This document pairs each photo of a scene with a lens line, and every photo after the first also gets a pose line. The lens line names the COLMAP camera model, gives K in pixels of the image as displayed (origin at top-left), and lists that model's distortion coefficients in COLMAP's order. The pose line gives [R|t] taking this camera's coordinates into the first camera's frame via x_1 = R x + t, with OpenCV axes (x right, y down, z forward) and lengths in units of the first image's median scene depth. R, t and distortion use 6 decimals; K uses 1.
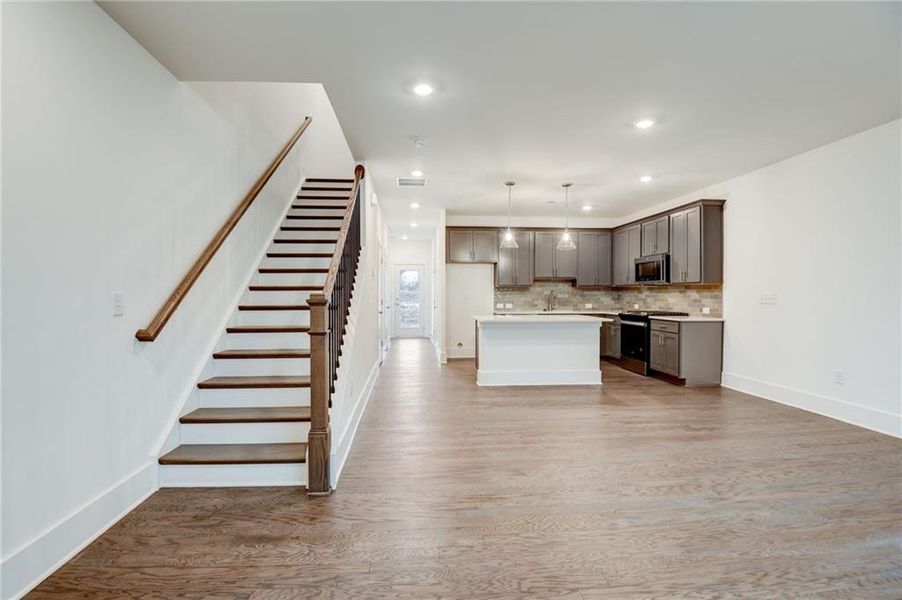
lens RADIAL K [[415.1, 0, 439.0], [0, 415.1, 298.3], [0, 0, 1]] dist [-0.005457, -0.024878]
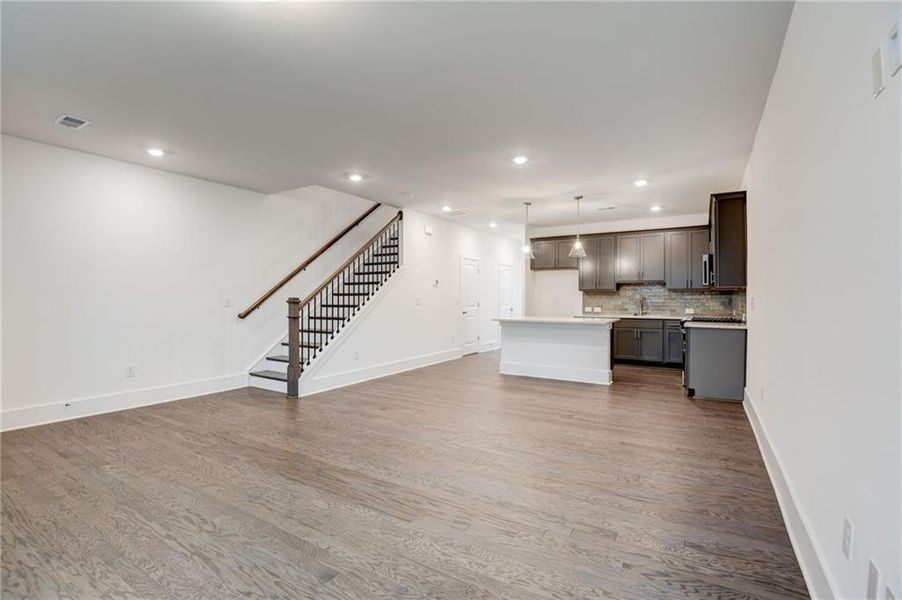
lens RADIAL K [[415.1, 0, 439.0], [0, 415.1, 298.3], [0, 0, 1]] dist [-0.005457, -0.024878]
pose [[0.803287, 0.001471, -0.595591, 0.804267], [-0.006961, 0.999952, -0.006920, 0.000453], [0.595552, 0.009705, 0.803258, -0.104024]]
